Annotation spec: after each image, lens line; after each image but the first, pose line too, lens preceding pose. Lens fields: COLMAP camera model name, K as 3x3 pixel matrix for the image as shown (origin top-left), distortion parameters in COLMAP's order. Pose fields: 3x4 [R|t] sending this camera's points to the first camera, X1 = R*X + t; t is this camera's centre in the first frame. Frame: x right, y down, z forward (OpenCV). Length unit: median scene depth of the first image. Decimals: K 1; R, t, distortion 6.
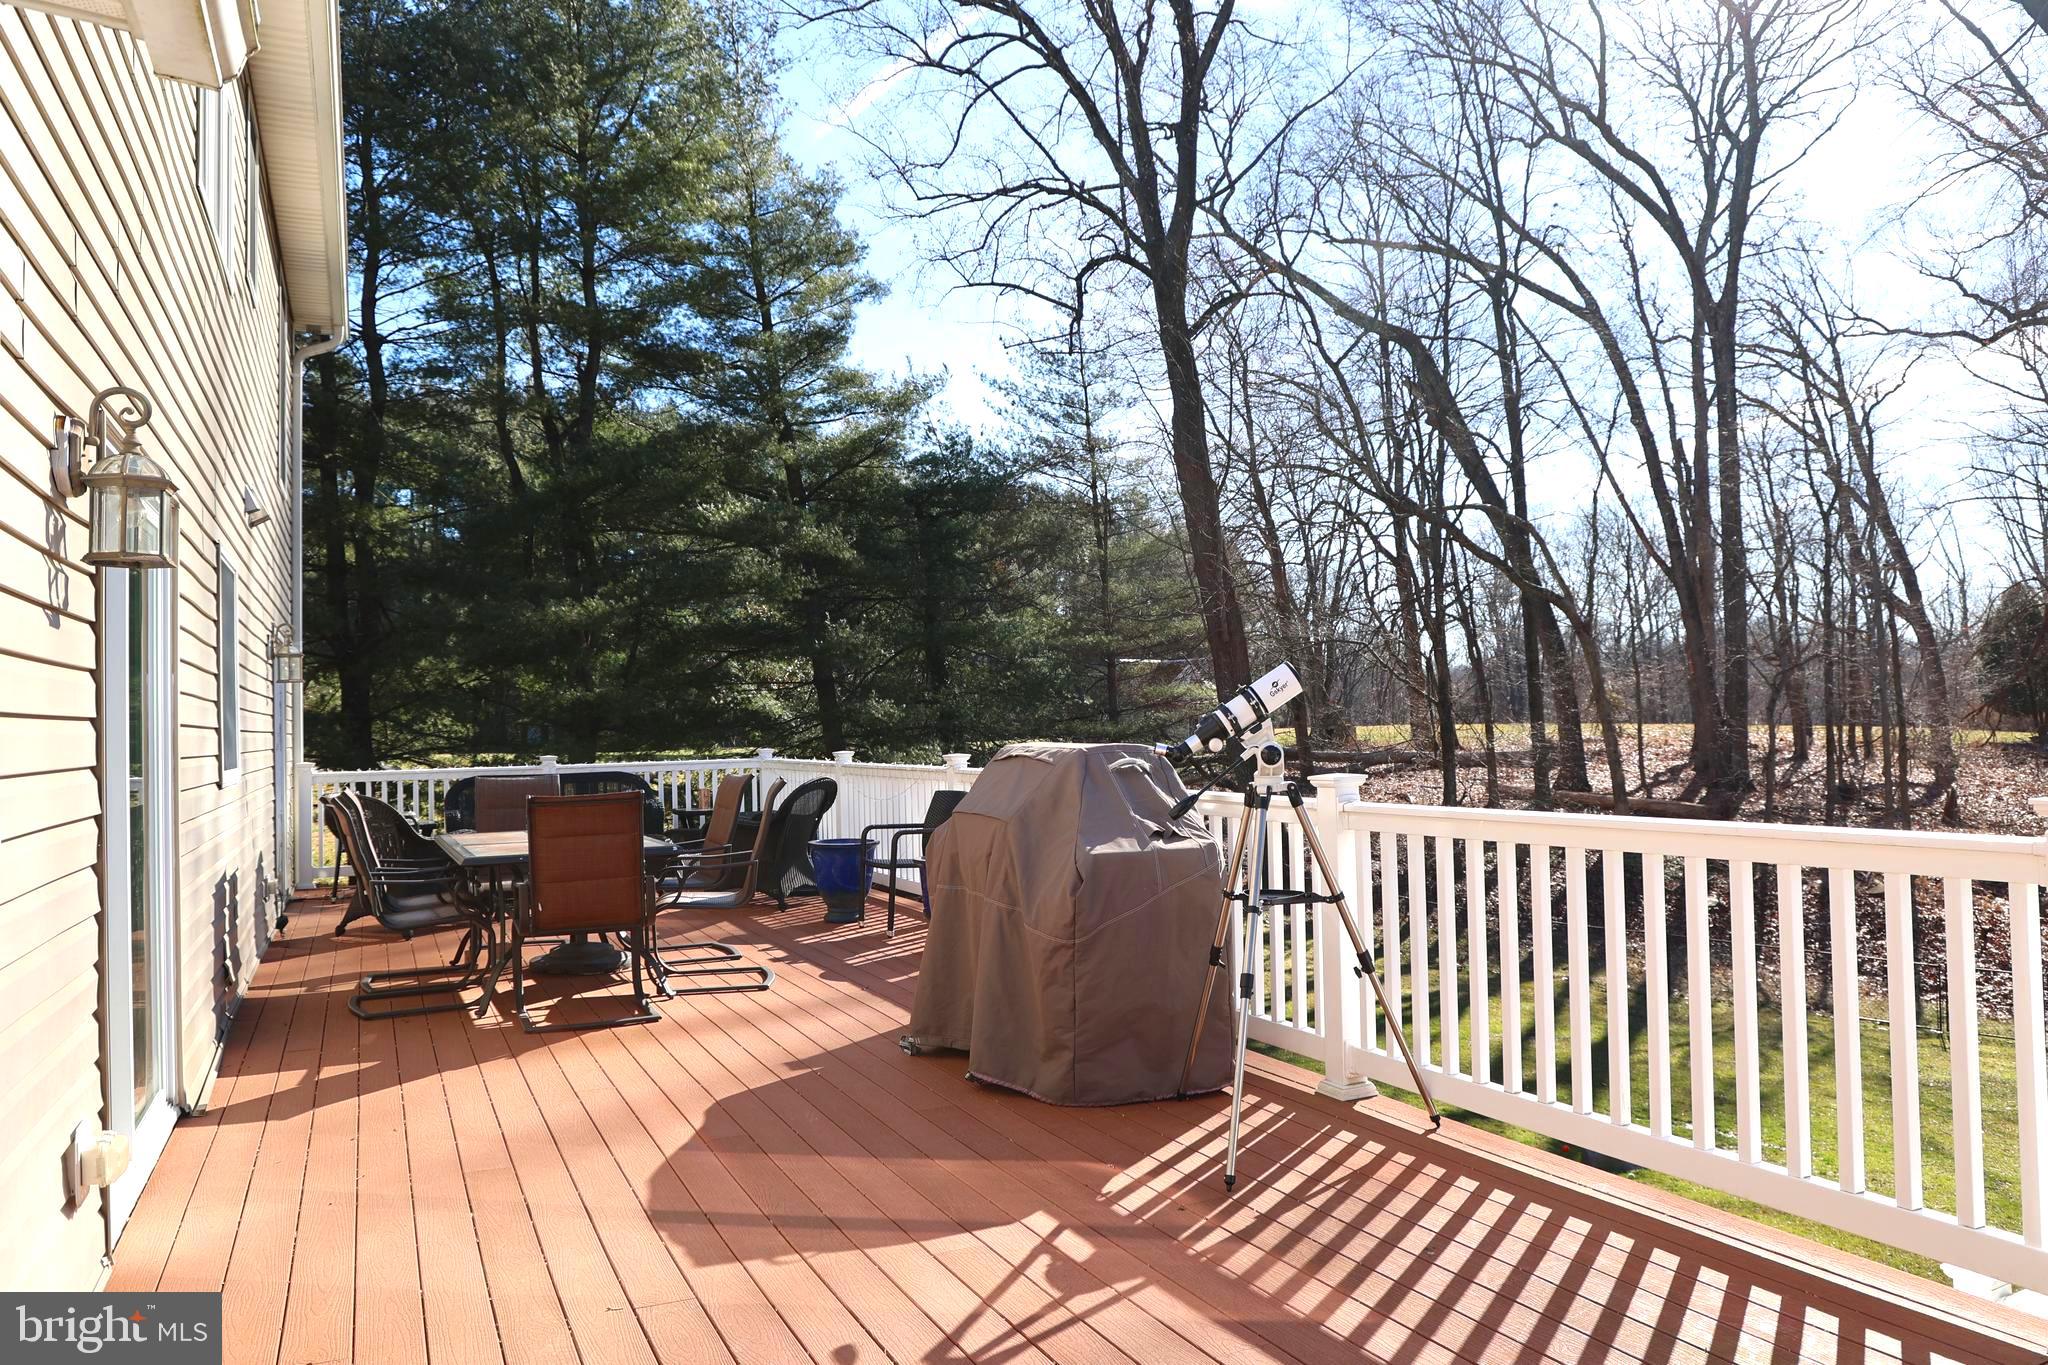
lens RADIAL K [[1463.5, 0, 1024.8], [0, 1463.5, 652.8], [0, 0, 1]] dist [-0.054630, 0.002104]
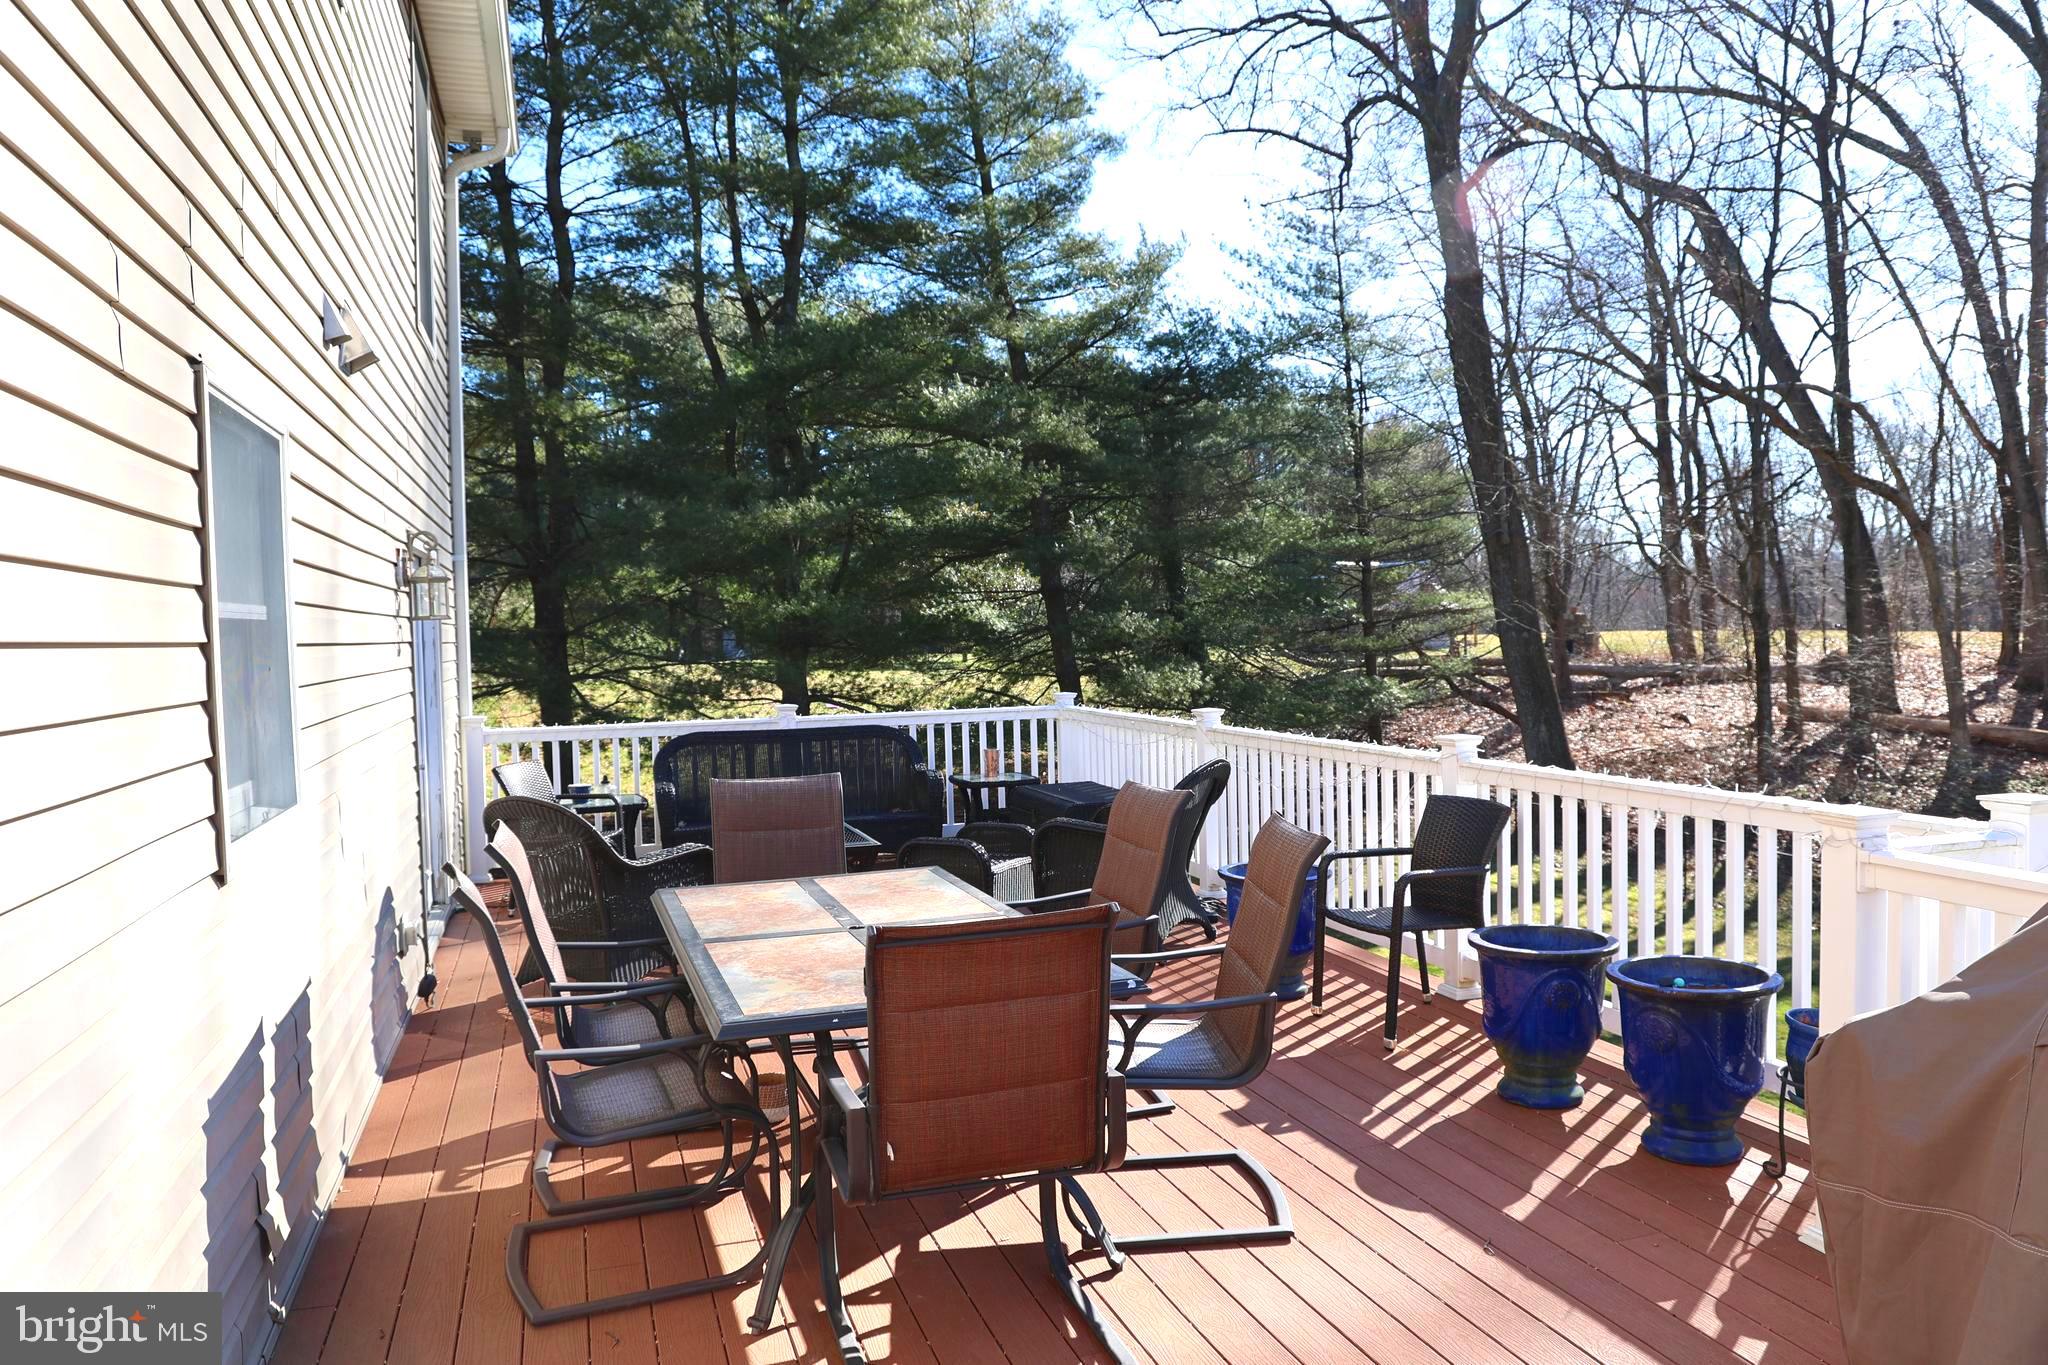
lens RADIAL K [[1463.5, 0, 1024.8], [0, 1463.5, 652.8], [0, 0, 1]] dist [-0.054630, 0.002104]
pose [[0.992546, 0.004302, -0.121798, -0.046873], [0.003874, 0.997758, 0.066814, -0.002404], [0.121812, -0.066788, 0.990304, 0.110661]]
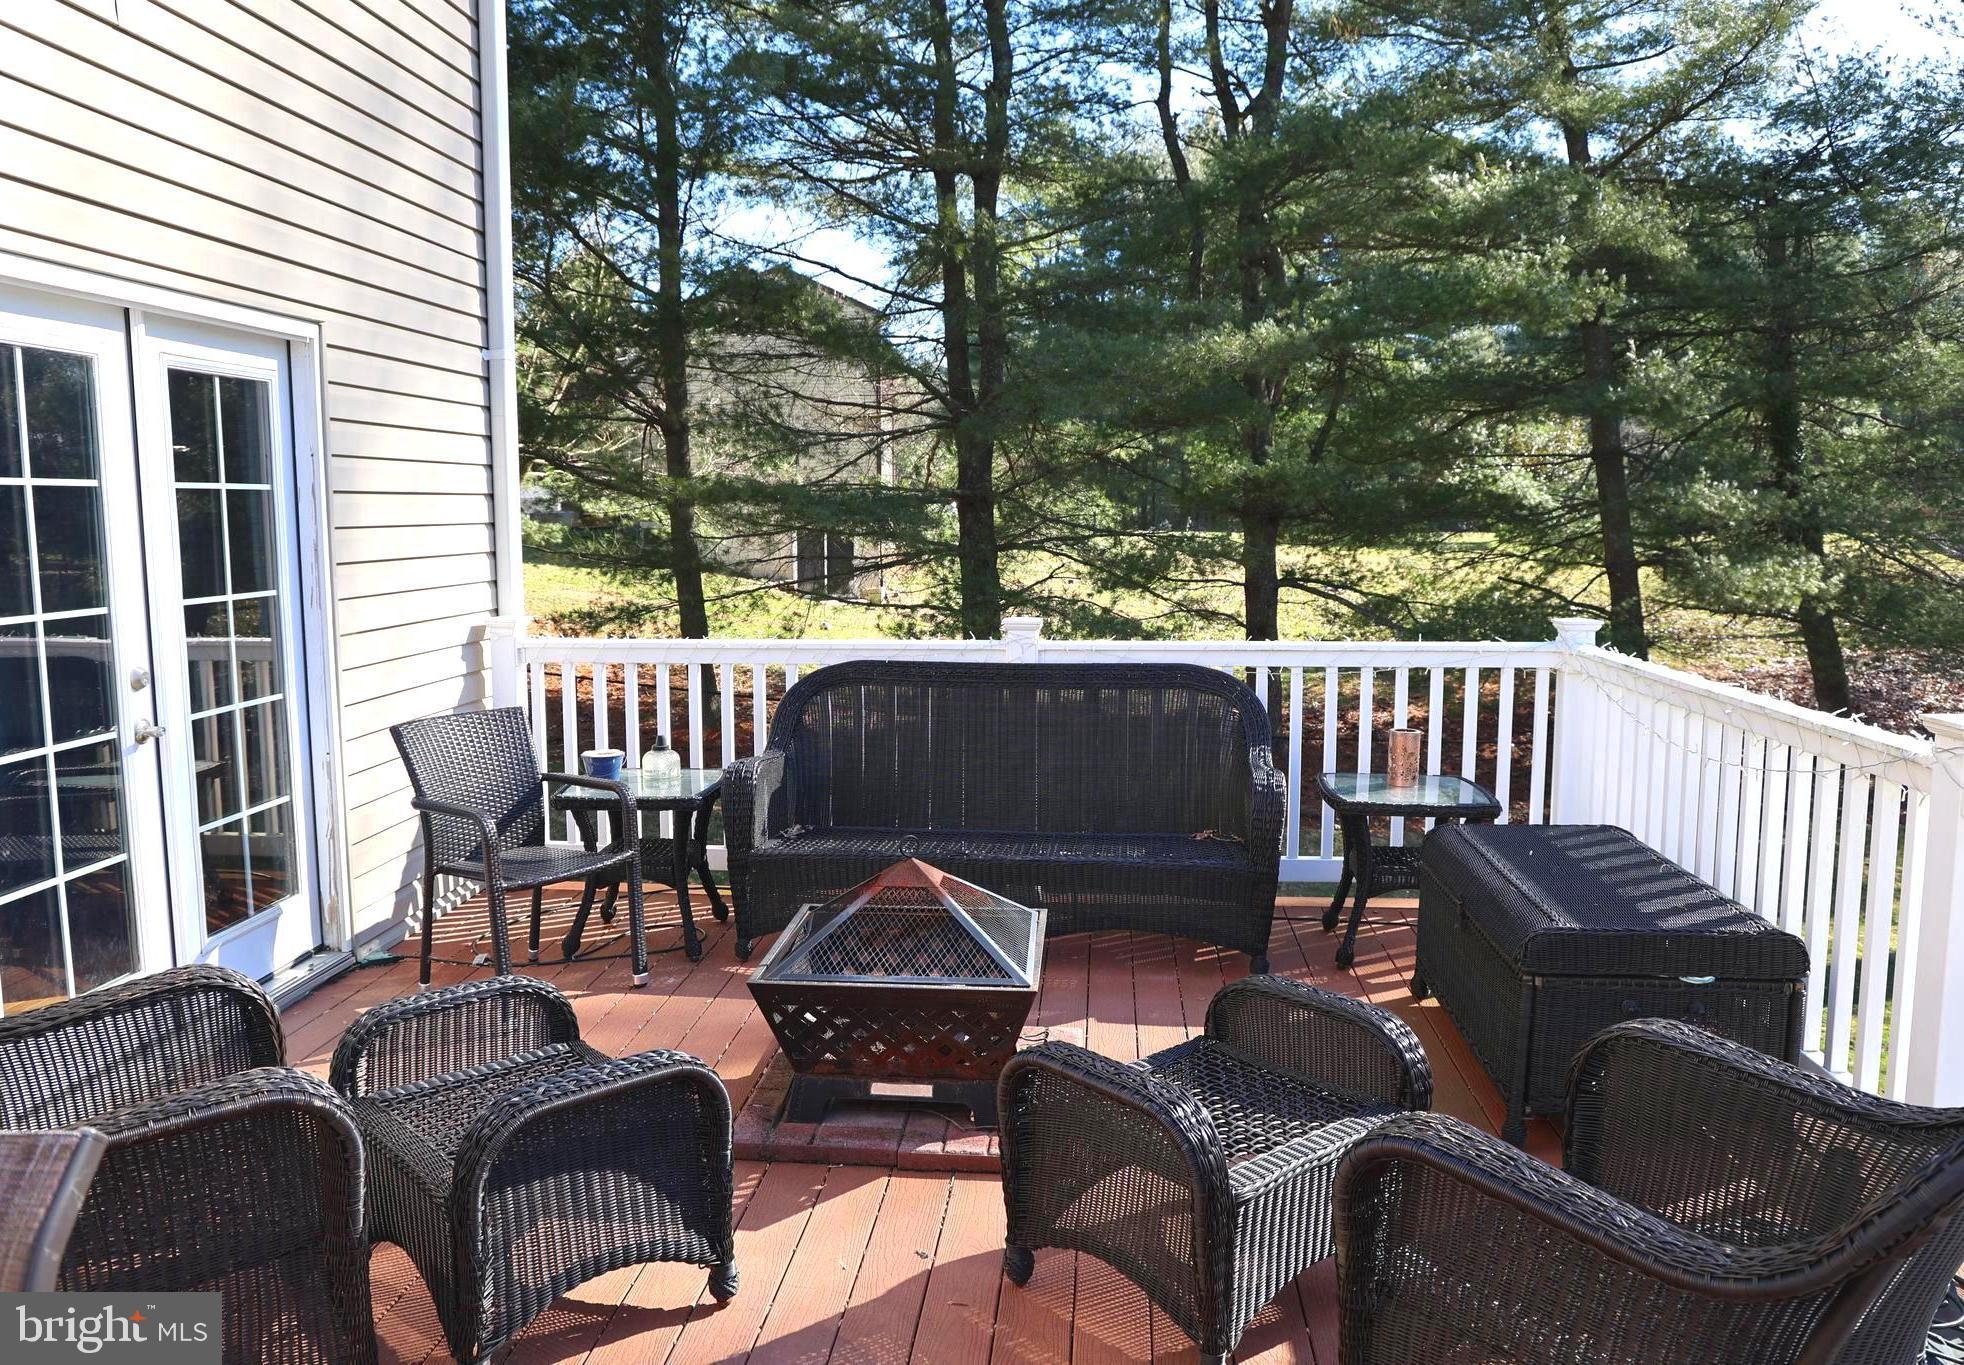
lens RADIAL K [[1553.7, 0, 887.2], [0, 1553.7, 675.8], [0, 0, 1]] dist [-0.129828, 0.126213]
pose [[0.853835, 0.078724, -0.514556, -0.054634], [0.006664, 0.986764, 0.162026, 0.005038], [0.520501, -0.141772, 0.842009, 0.219810]]
